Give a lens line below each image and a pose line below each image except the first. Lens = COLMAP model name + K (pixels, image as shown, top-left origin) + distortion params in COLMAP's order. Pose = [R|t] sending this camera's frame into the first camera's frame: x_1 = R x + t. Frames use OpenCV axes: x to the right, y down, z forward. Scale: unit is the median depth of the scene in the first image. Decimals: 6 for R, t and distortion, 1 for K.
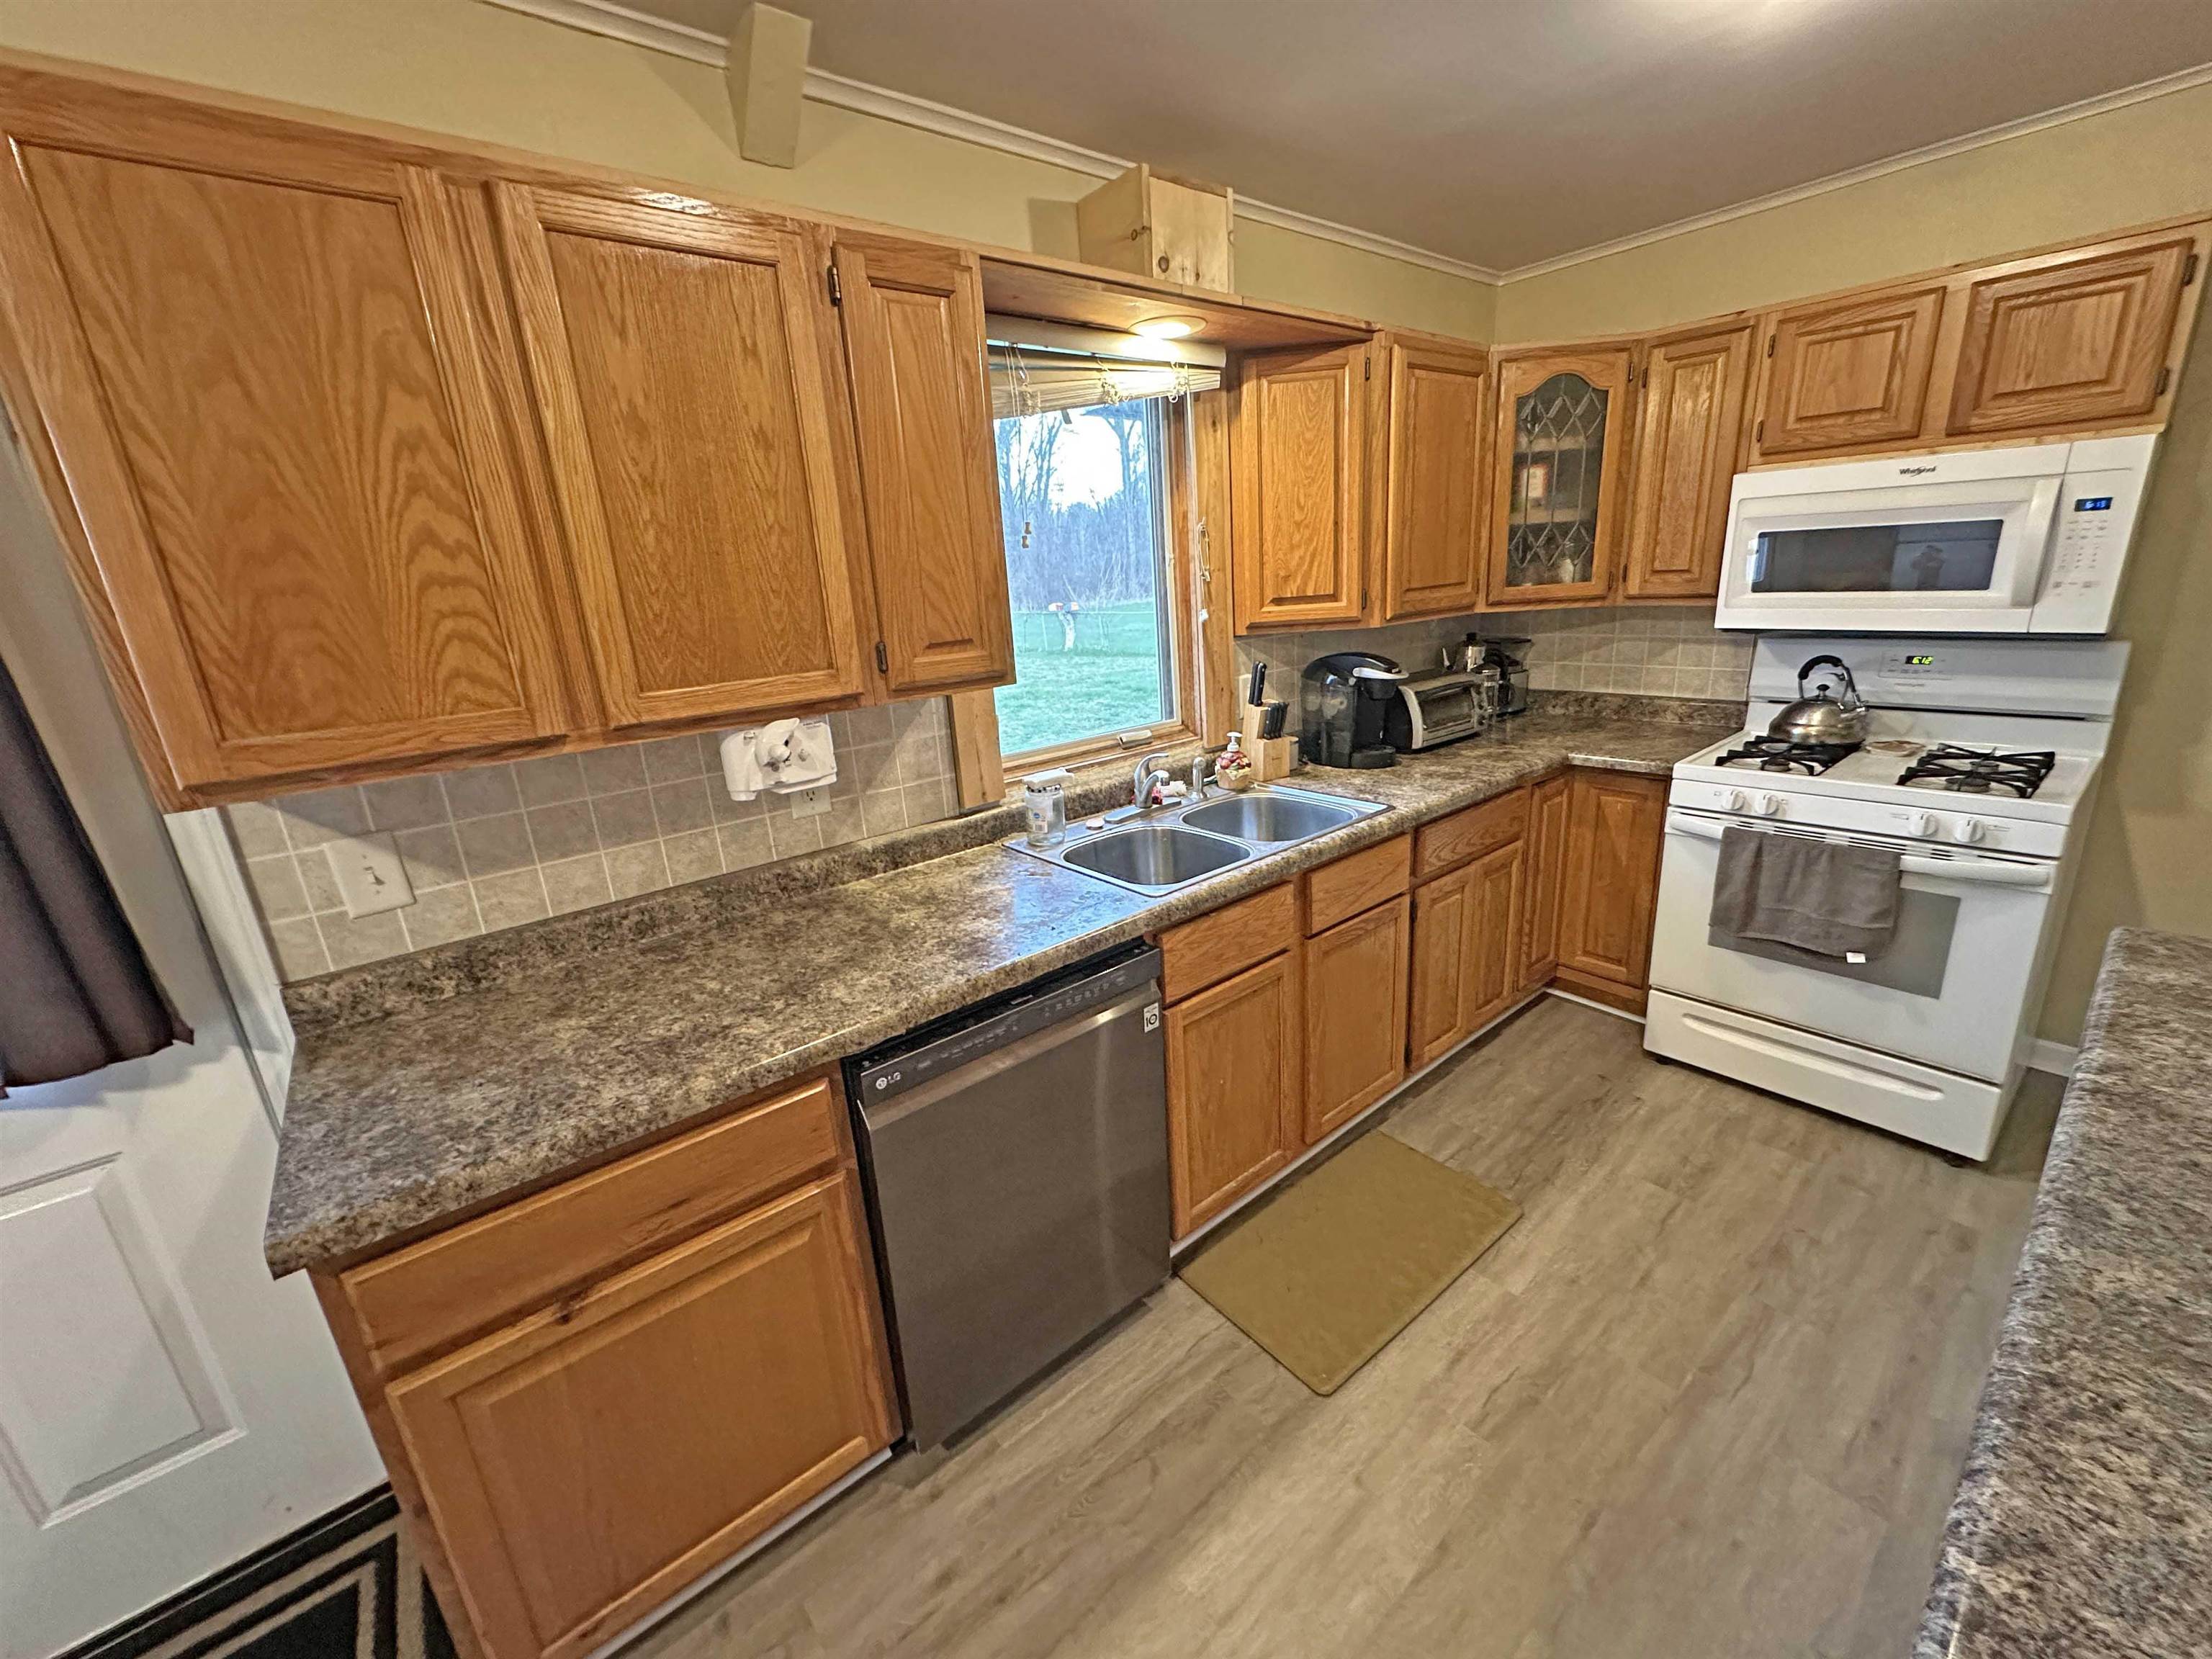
lens RADIAL K [[878.7, 0, 1106.0], [0, 878.7, 829.5], [0, 0, 1]] dist [-0.000954, -0.000132]
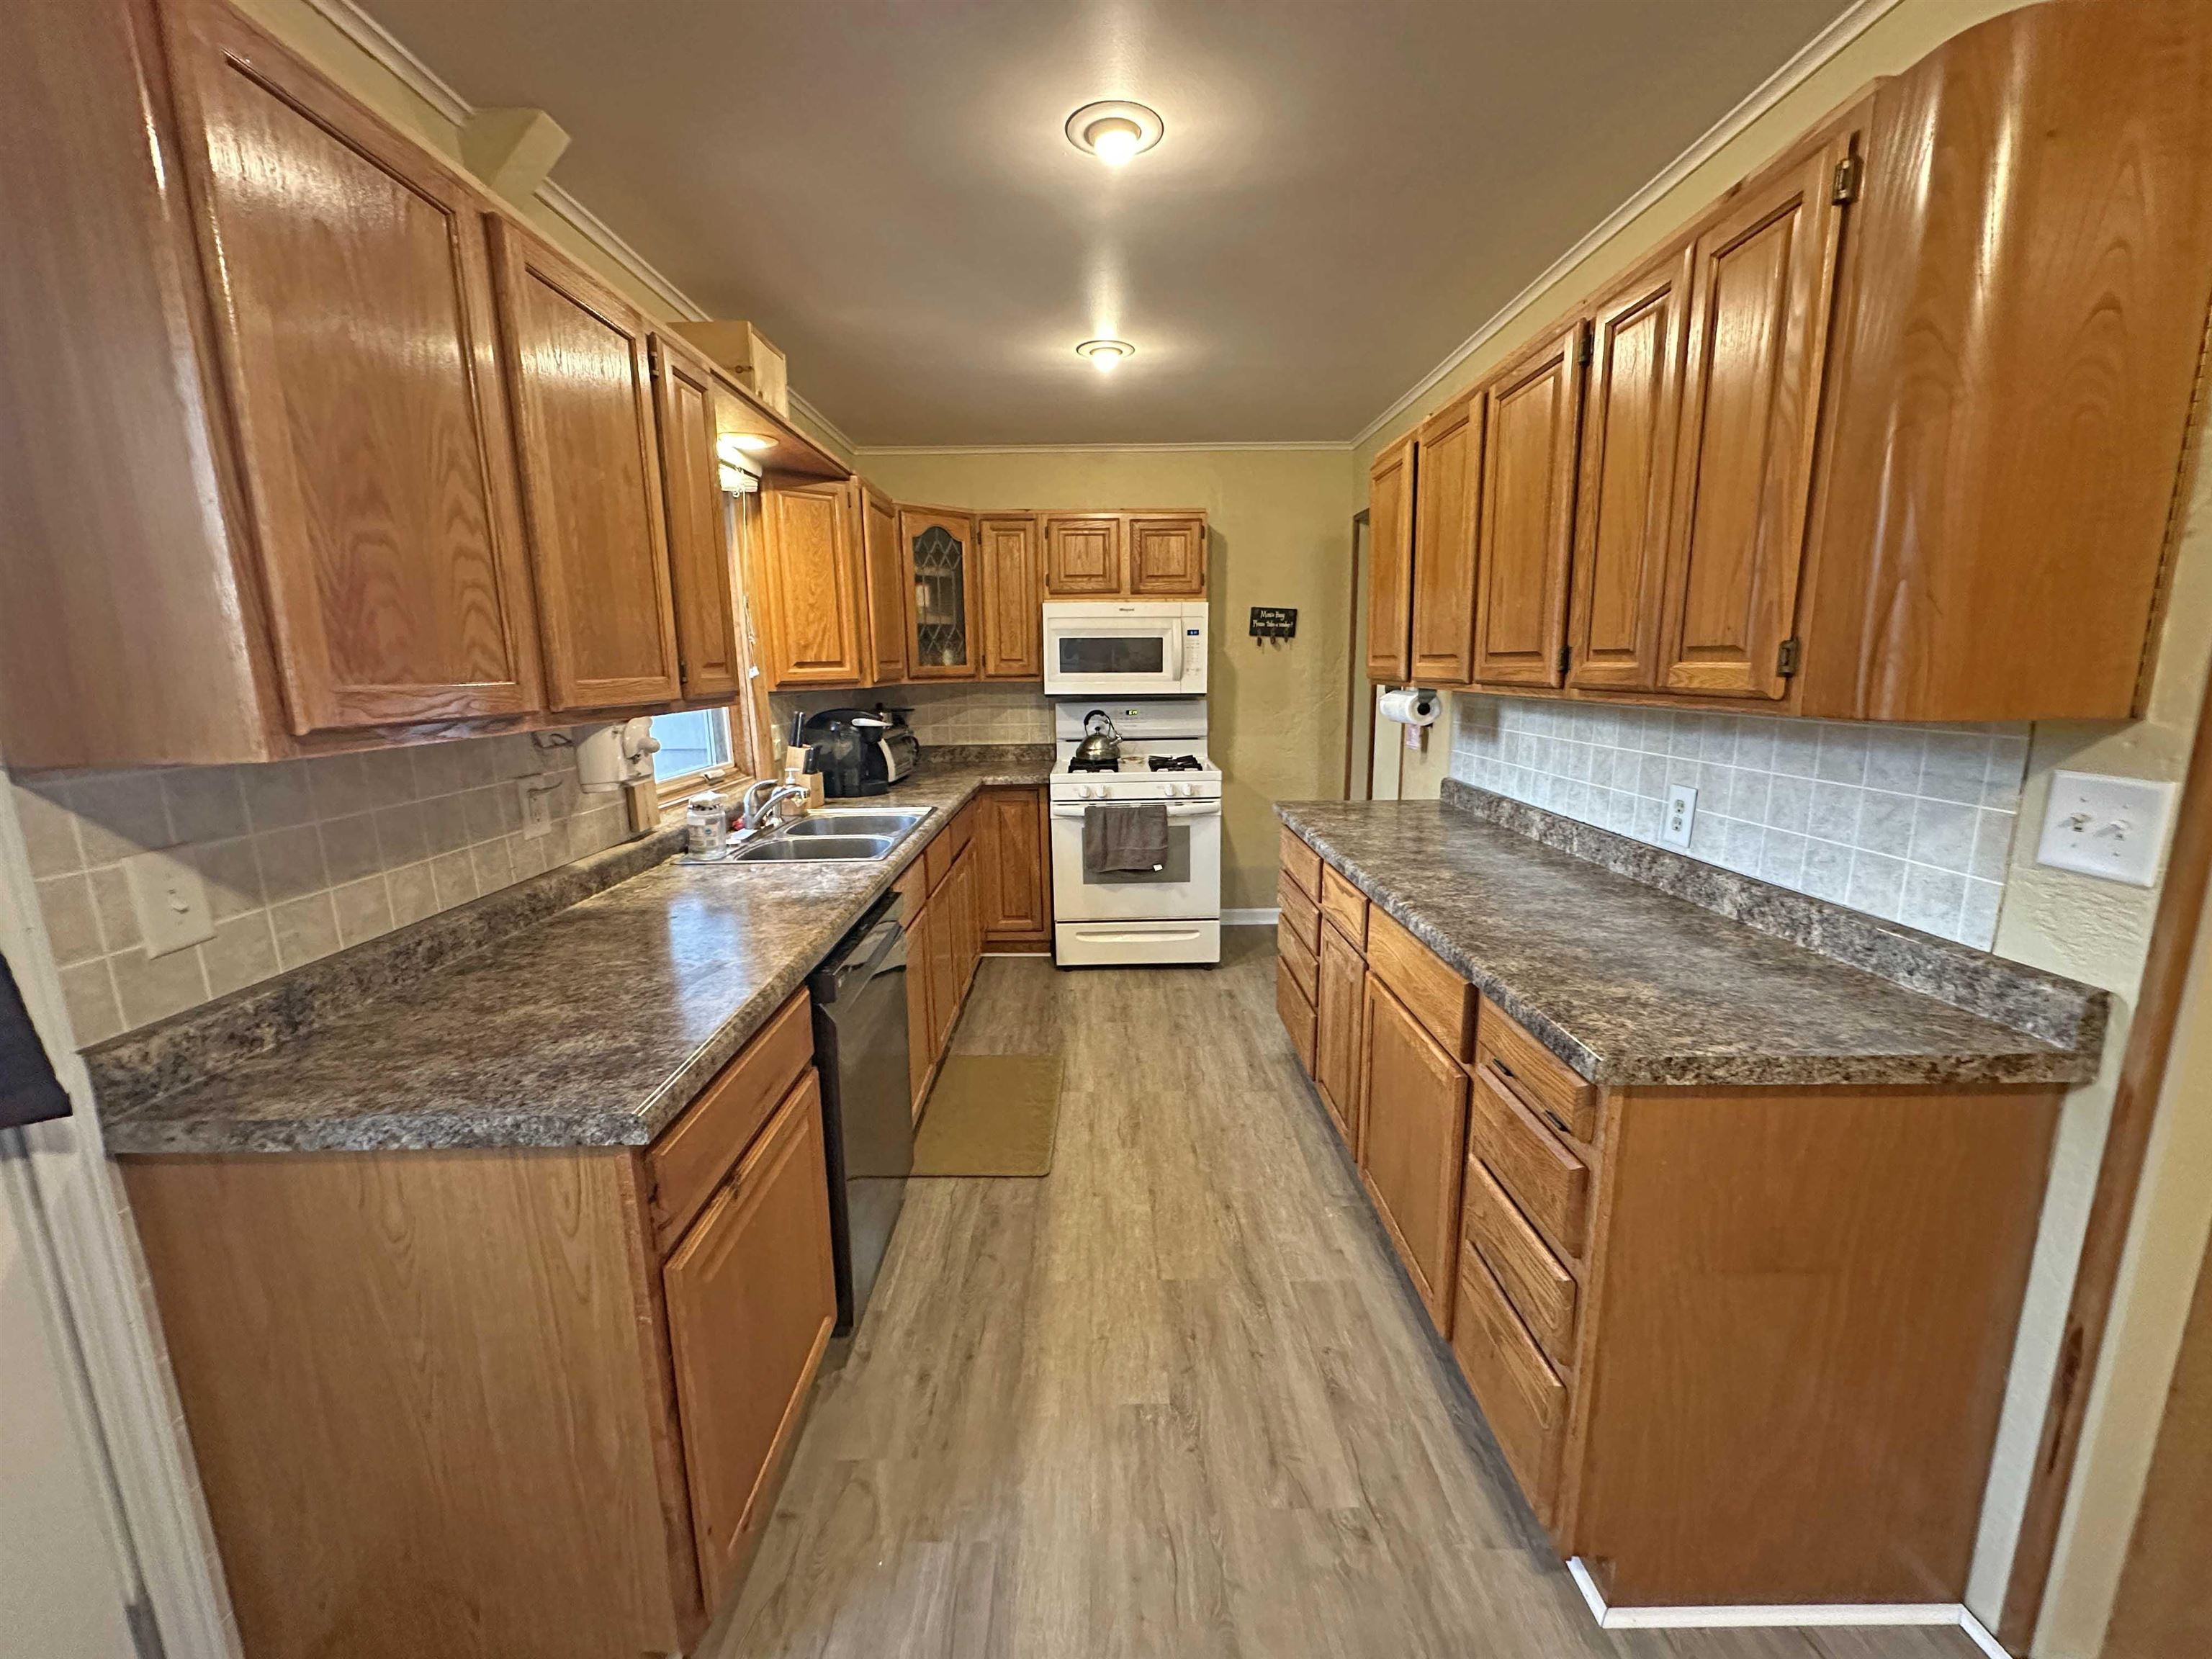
lens RADIAL K [[878.7, 0, 1106.0], [0, 878.7, 829.5], [0, 0, 1]] dist [-0.000954, -0.000132]
pose [[0.632625, -0.094450, 0.768677, -0.593748], [0.194887, 0.980011, -0.039976, 0.120186], [-0.749536, 0.175095, 0.638387, -0.089968]]
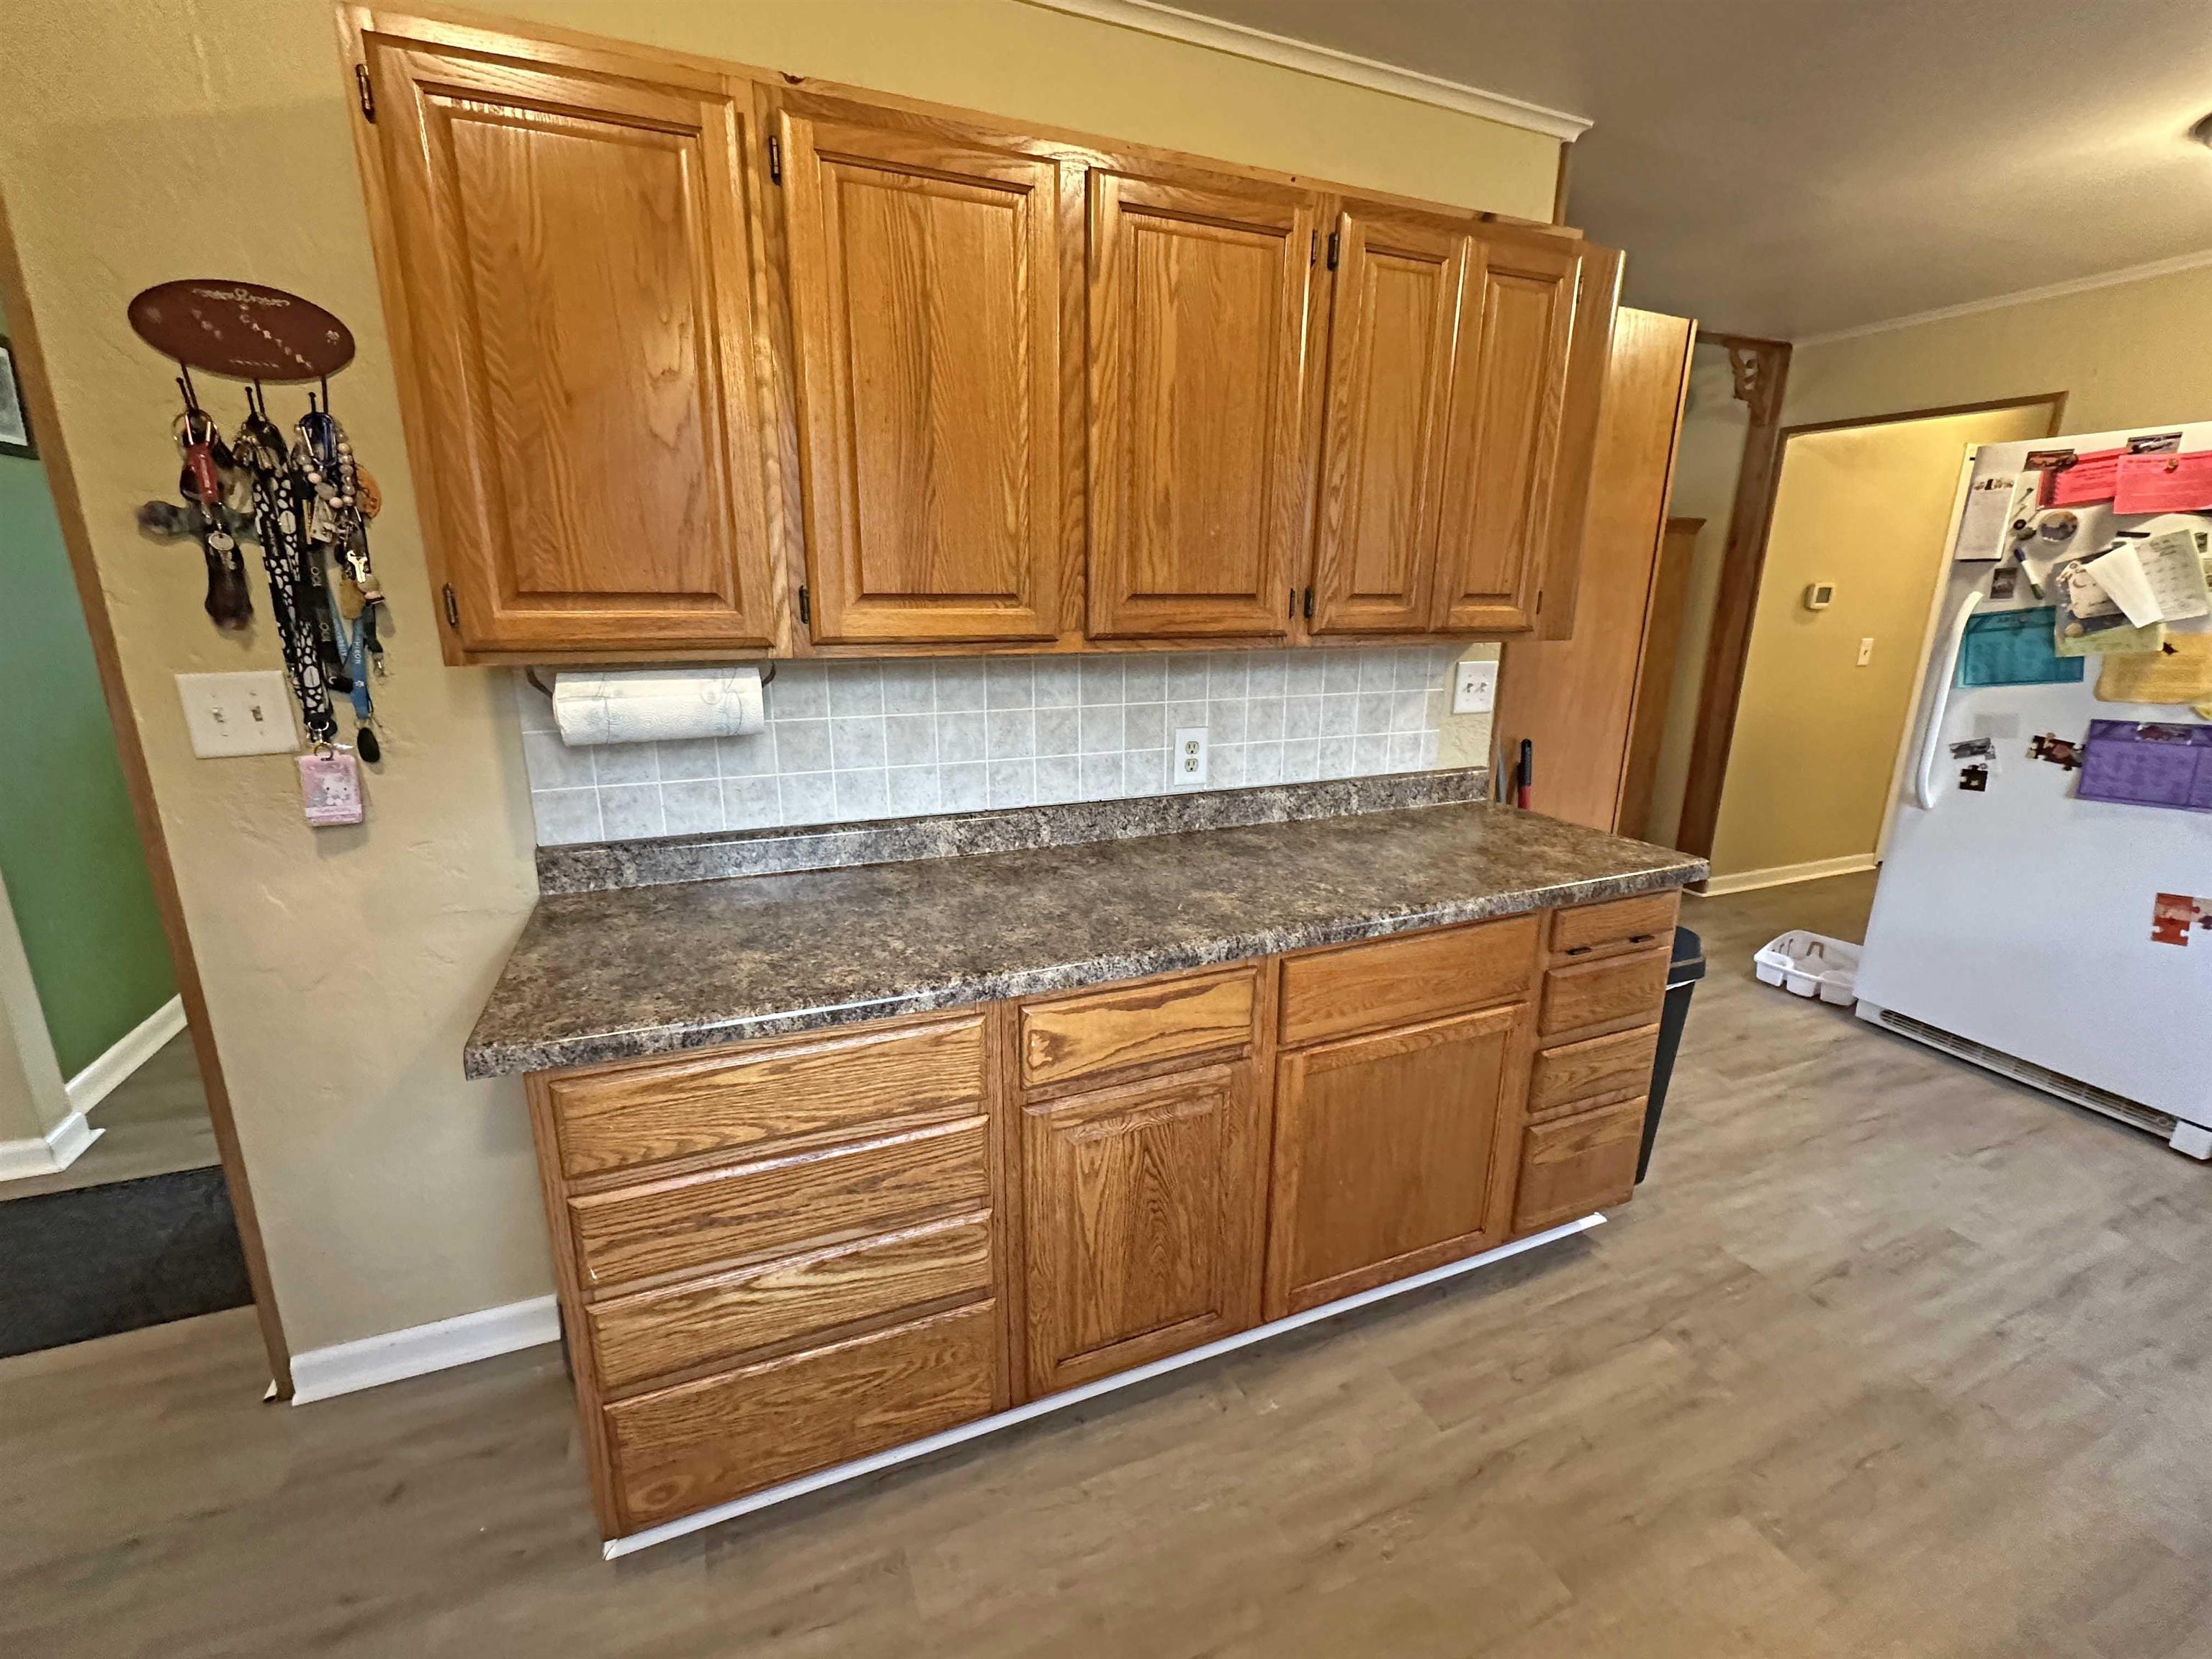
lens RADIAL K [[947.2, 0, 1106.0], [0, 947.2, 829.5], [0, 0, 1]] dist [0.000206, -0.000021]
pose [[-0.954708, -0.025176, 0.296477, 0.258179], [0.128902, 0.863061, 0.488375, -0.243435], [-0.268173, 0.504472, -0.820726, 0.914025]]
